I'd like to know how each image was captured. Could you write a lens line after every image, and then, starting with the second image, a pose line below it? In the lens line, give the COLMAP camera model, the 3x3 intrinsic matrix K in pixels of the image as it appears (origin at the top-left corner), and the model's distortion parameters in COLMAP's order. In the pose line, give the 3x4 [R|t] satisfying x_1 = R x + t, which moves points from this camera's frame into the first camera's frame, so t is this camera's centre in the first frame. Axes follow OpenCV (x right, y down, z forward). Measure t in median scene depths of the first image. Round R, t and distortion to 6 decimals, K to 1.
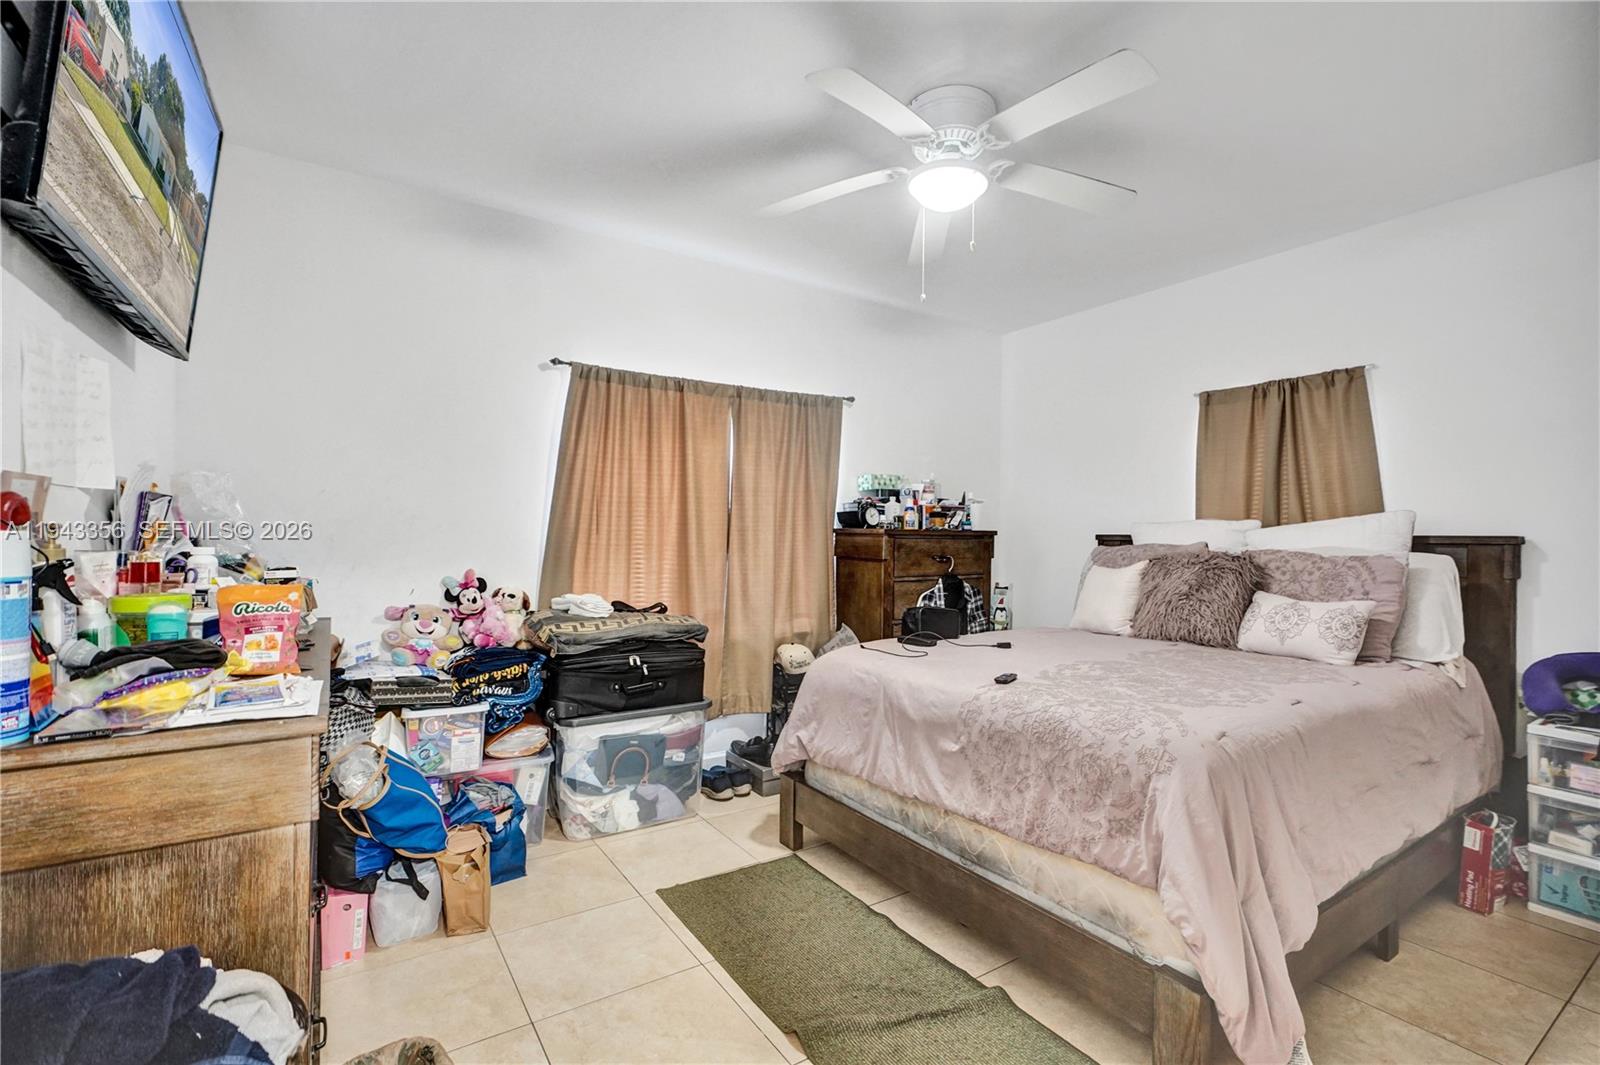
lens RADIAL K [[722.2, 0, 800.0], [0, 722.2, 532.5], [0, 0, 1]] dist [-0.037888, 0.014752]
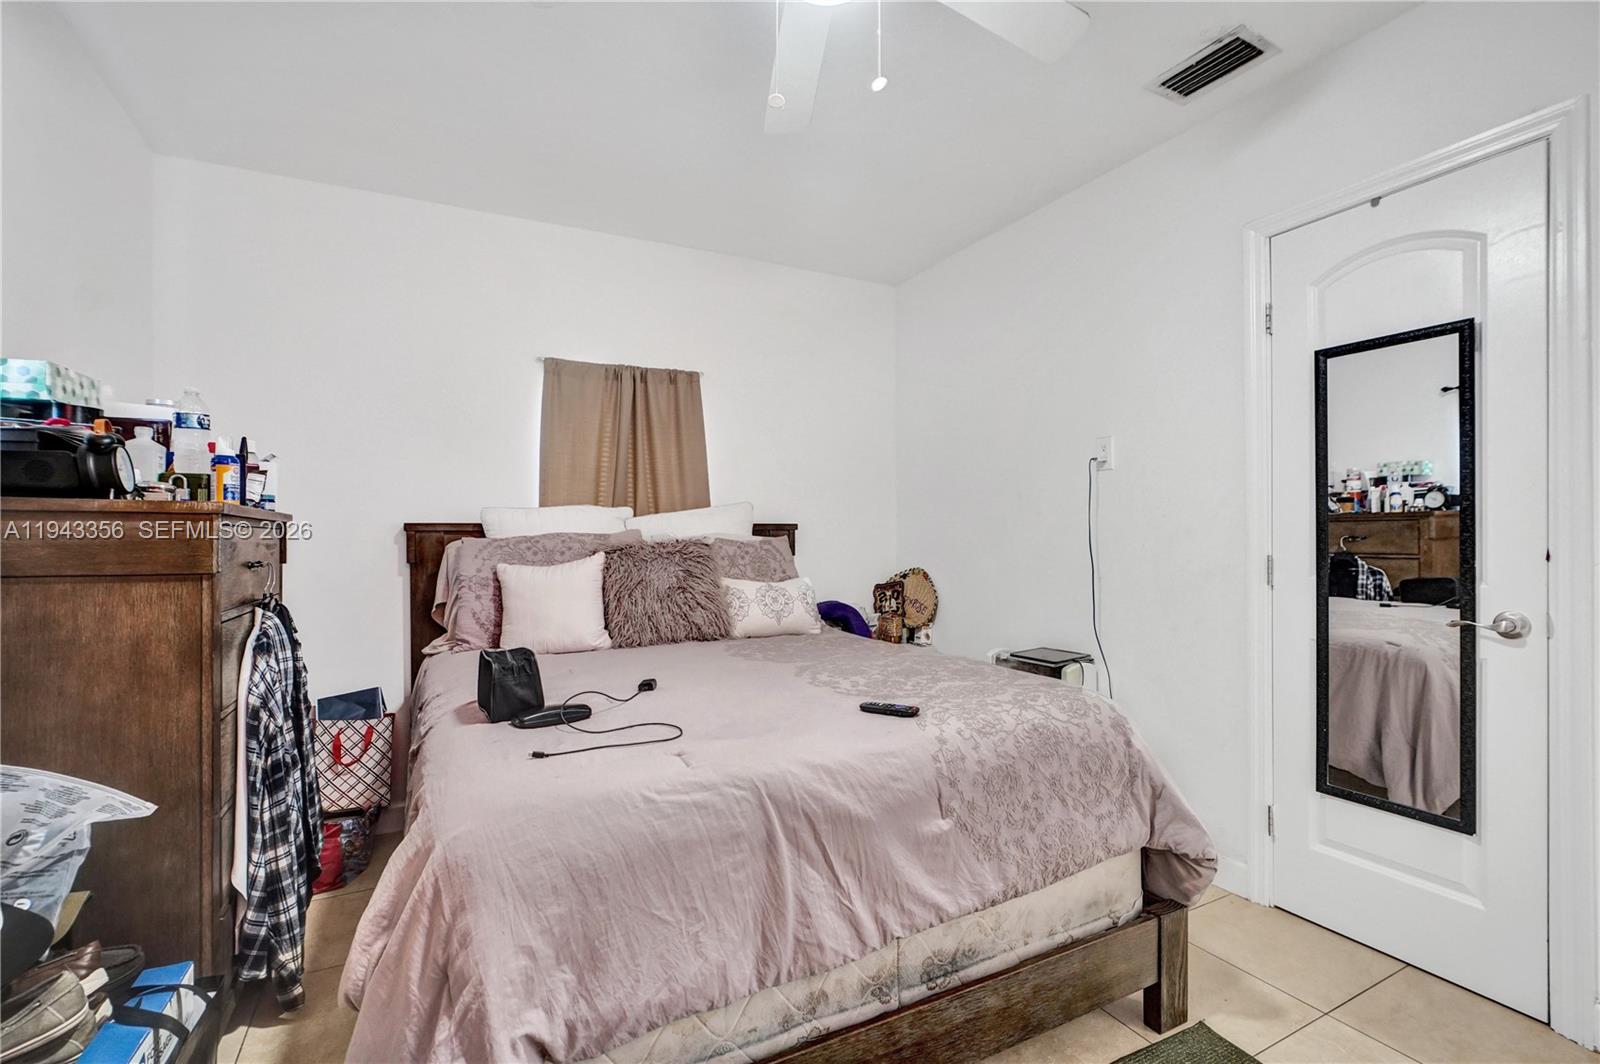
lens RADIAL K [[722.2, 0, 800.0], [0, 722.2, 532.0], [0, 0, 1]] dist [-0.037888, 0.014752]
pose [[0.102898, -0.000513, 0.994692, -0.308358], [0.006343, 0.999980, -0.000140, 0.017178], [-0.994672, 0.006324, 0.102899, 0.704740]]
